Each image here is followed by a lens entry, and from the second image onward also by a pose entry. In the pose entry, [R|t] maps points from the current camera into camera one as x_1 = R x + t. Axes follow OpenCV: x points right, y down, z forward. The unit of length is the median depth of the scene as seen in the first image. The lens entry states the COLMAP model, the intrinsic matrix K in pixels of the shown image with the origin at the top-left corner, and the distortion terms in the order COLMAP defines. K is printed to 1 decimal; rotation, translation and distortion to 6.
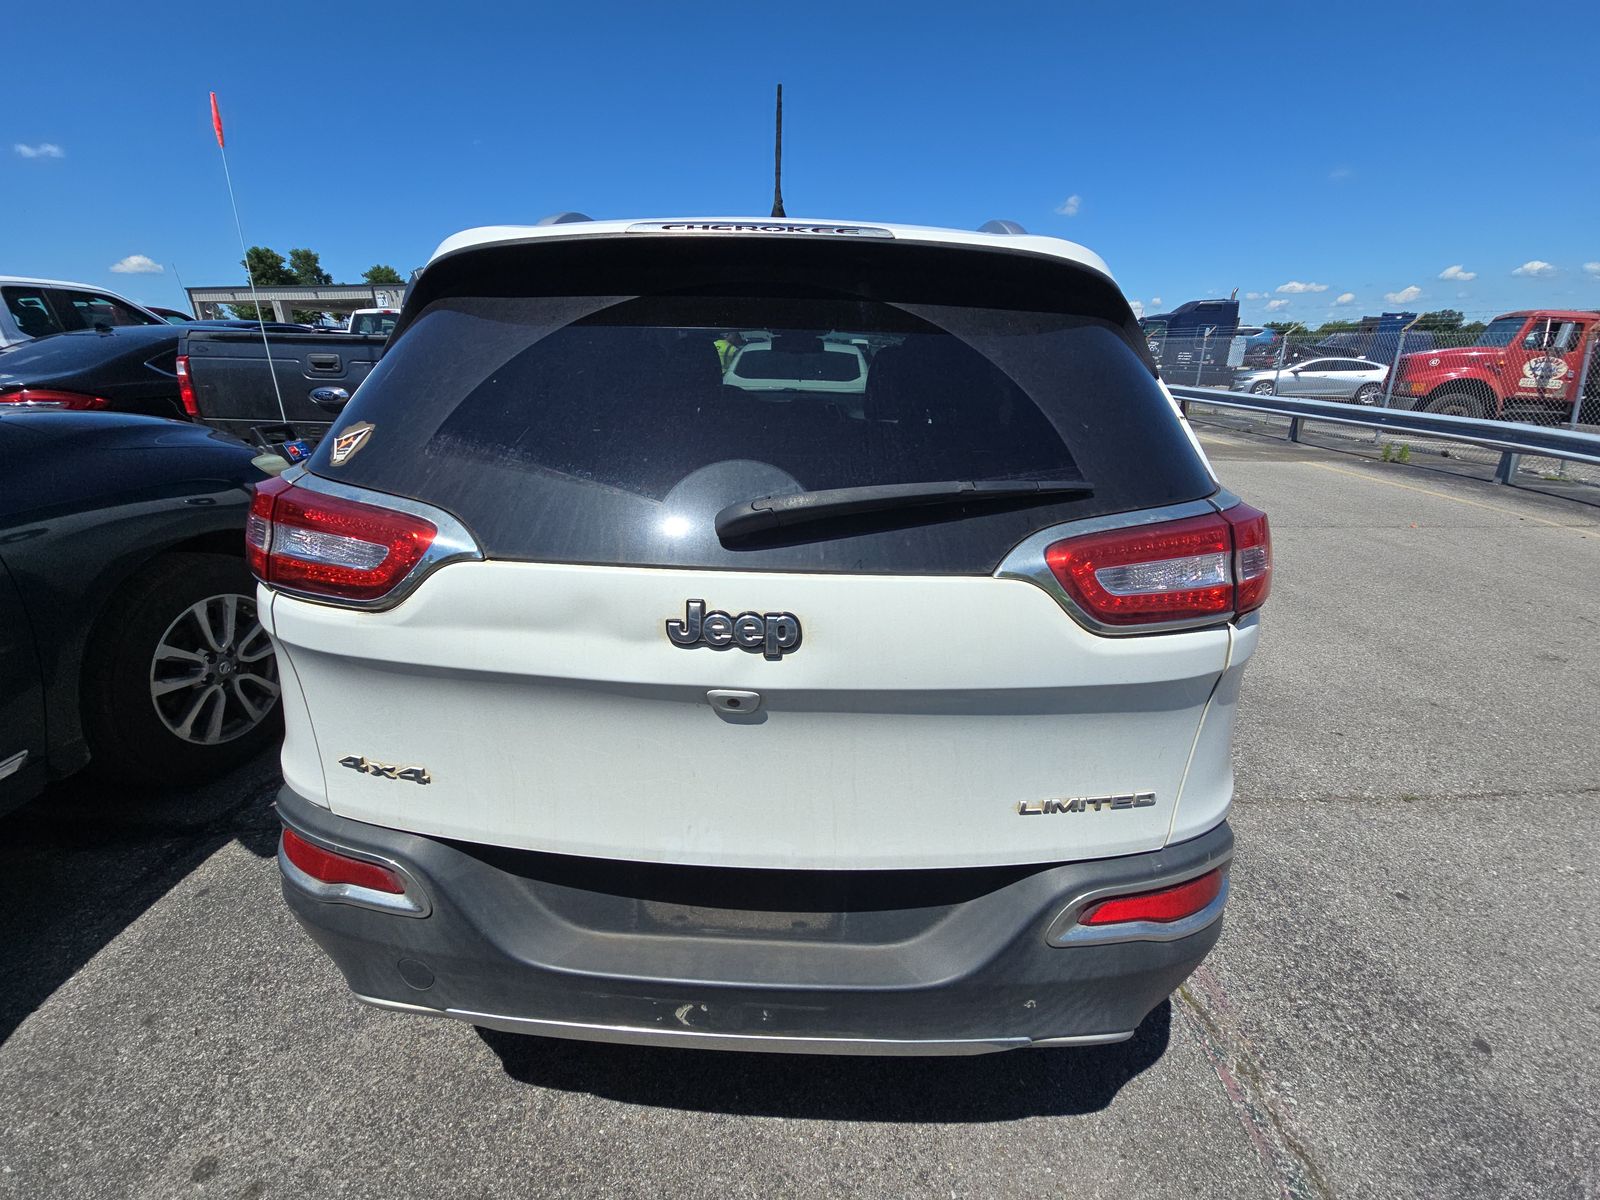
lens RADIAL K [[622.3, 0, 801.5], [0, 622.3, 616.5], [0, 0, 1]] dist [-0.001042, -0.000257]
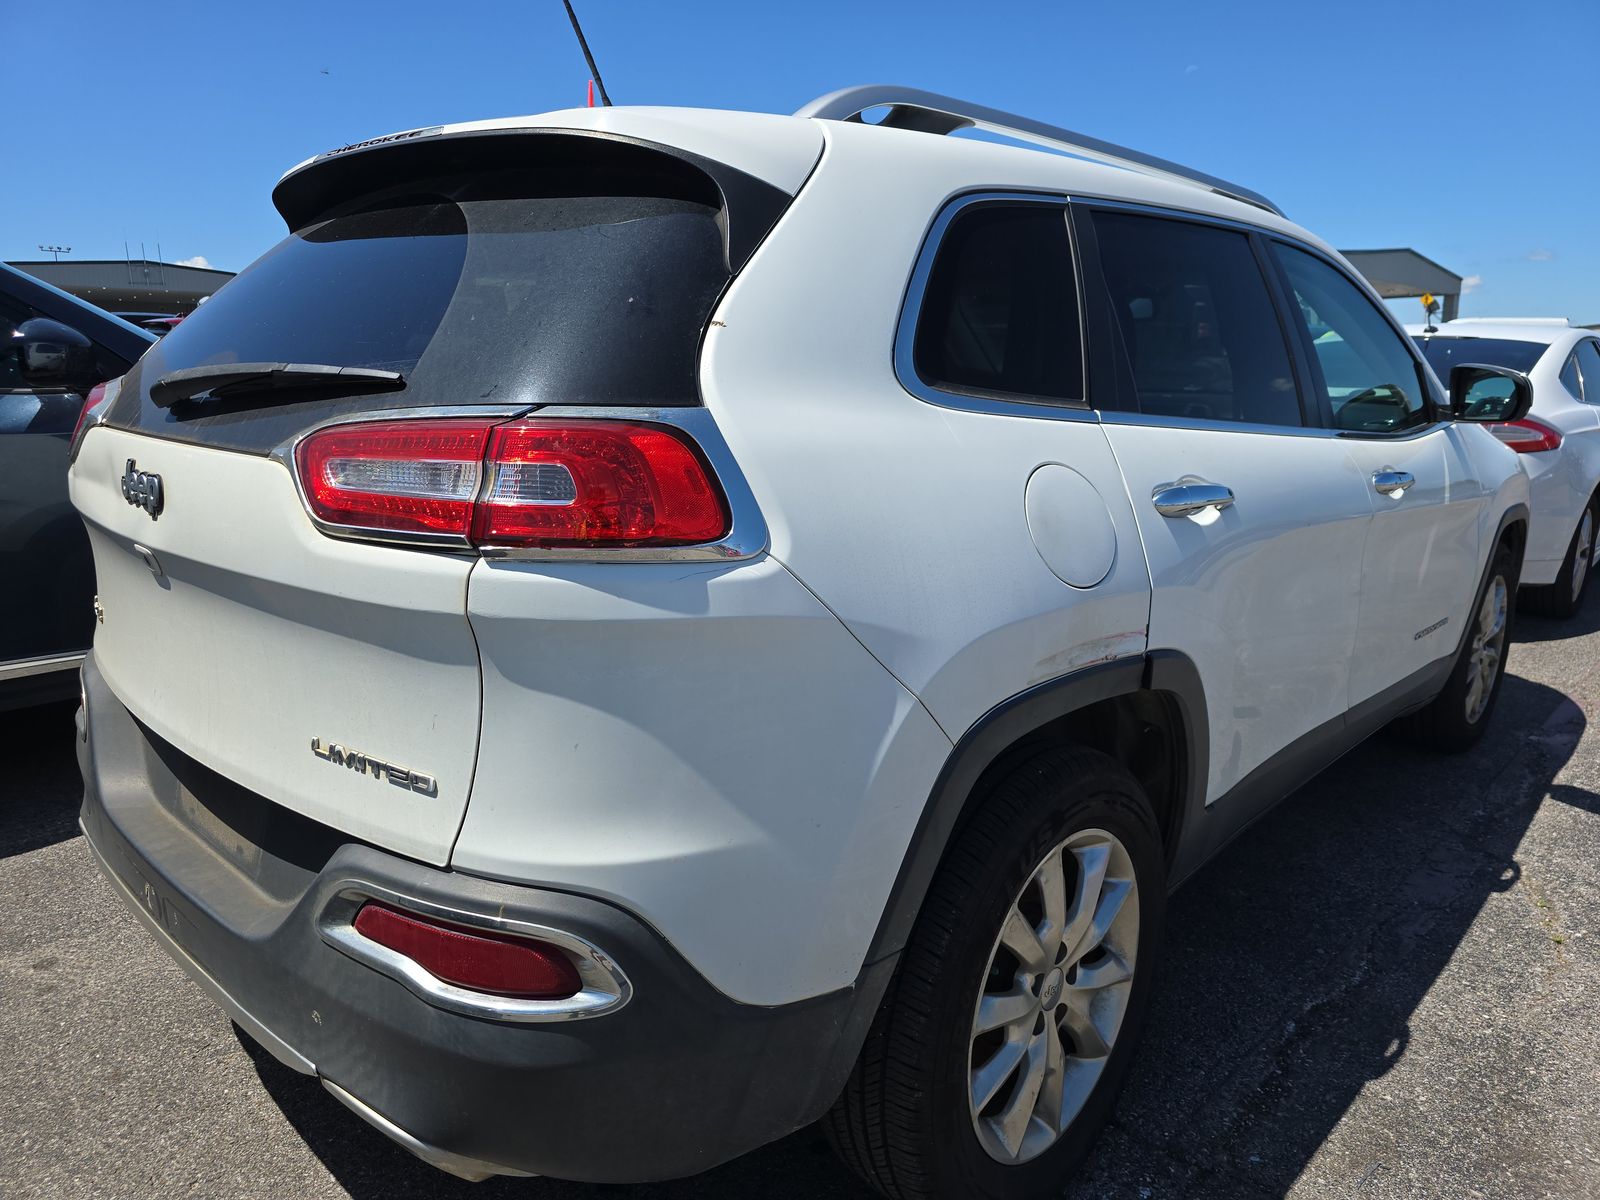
lens RADIAL K [[1066.5, 0, 807.7], [0, 1066.5, 637.4], [0, 0, 1]] dist [0.016867, -0.020033]
pose [[0.754658, 0.147140, -0.639407, 1.590808], [-0.235146, 0.970447, -0.054212, 0.074740], [0.612534, 0.191266, 0.766955, 0.231808]]
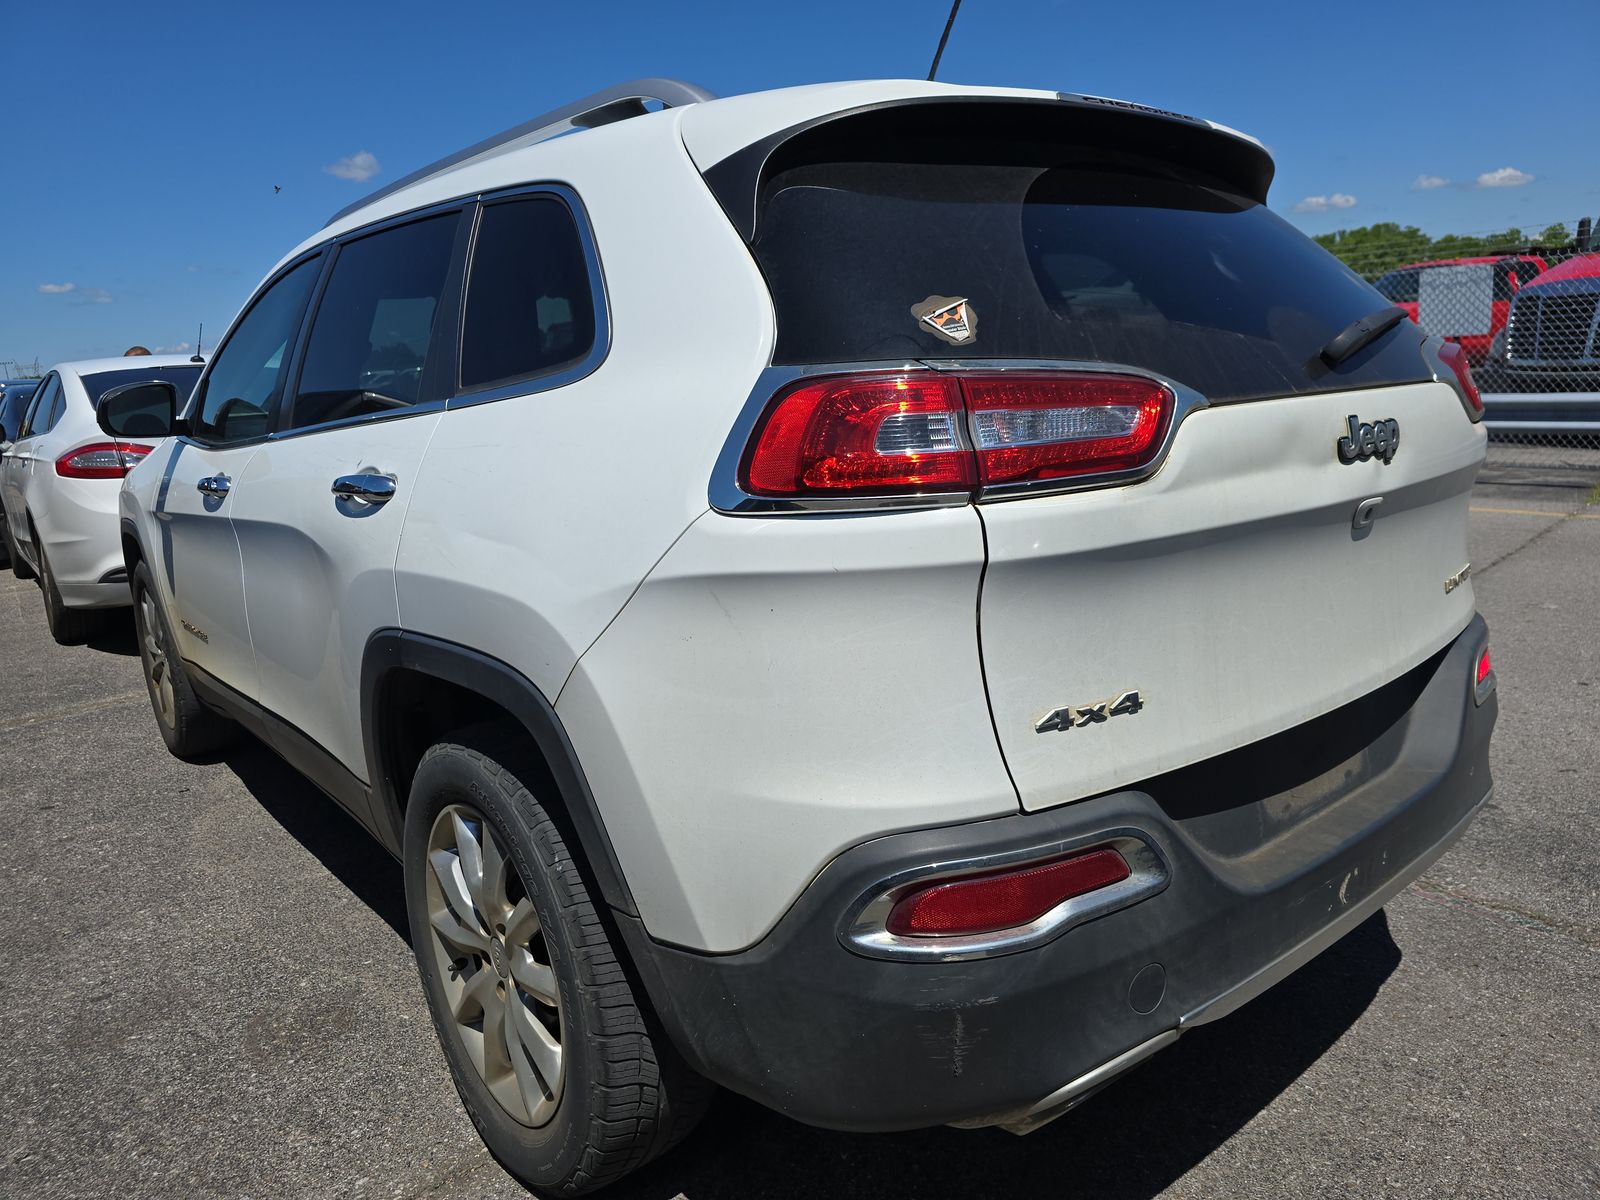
lens RADIAL K [[1066.5, 0, 807.7], [0, 1066.5, 637.4], [0, 0, 1]] dist [0.016867, -0.020033]
pose [[0.748788, -0.220571, 0.625032, -1.624373], [0.303141, 0.952563, -0.027007, 0.079212], [-0.589426, 0.209695, 0.780131, 0.146312]]
